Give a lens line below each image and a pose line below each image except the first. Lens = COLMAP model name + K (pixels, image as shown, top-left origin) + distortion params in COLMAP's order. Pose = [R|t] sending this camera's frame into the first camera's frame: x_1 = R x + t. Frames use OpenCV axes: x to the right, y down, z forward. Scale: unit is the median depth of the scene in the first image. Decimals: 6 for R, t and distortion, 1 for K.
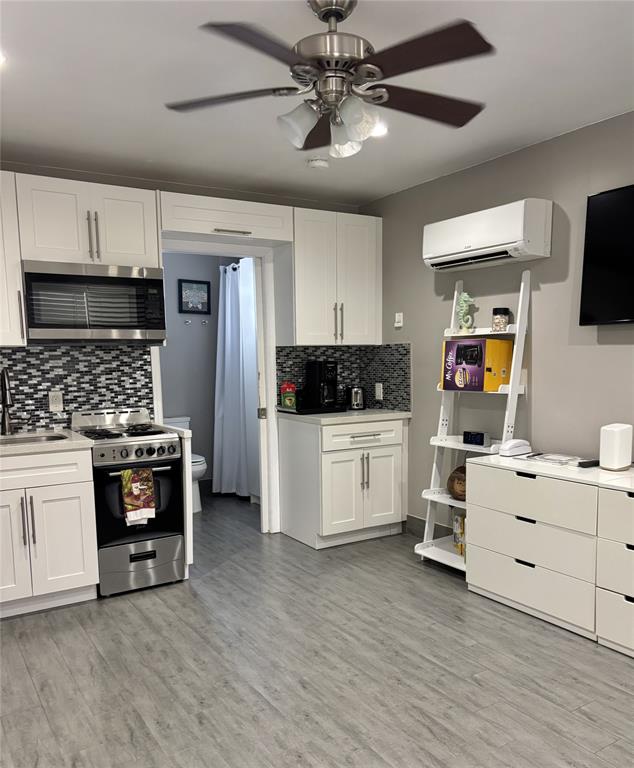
lens RADIAL K [[635.8, 0, 320.0], [0, 635.8, 446.0], [0, 0, 1]] dist [0.053469, -0.002992]
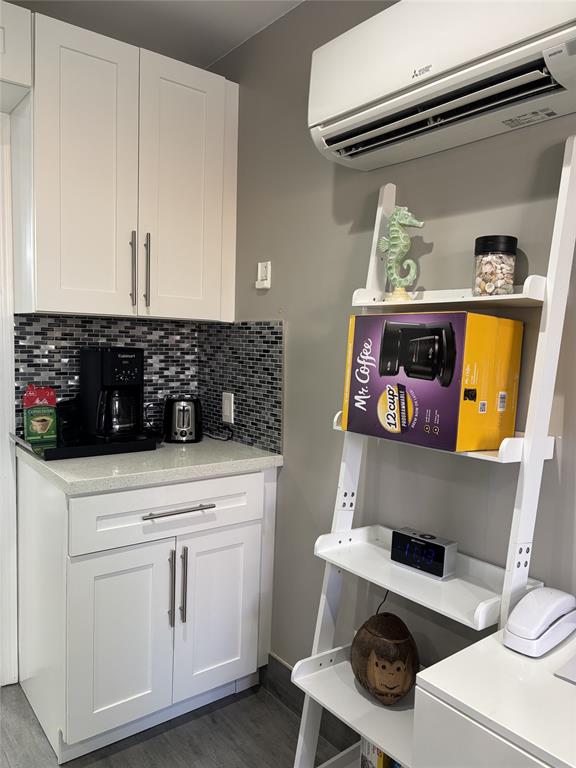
lens RADIAL K [[580.0, 0, 288.0], [0, 580.0, 385.4], [0, 0, 1]] dist [0.042291, -0.000883]
pose [[0.994179, 0.037797, 0.100890, 0.108159], [-0.031502, 0.997499, -0.063275, -0.087245], [-0.103029, 0.059728, 0.992883, 0.587784]]
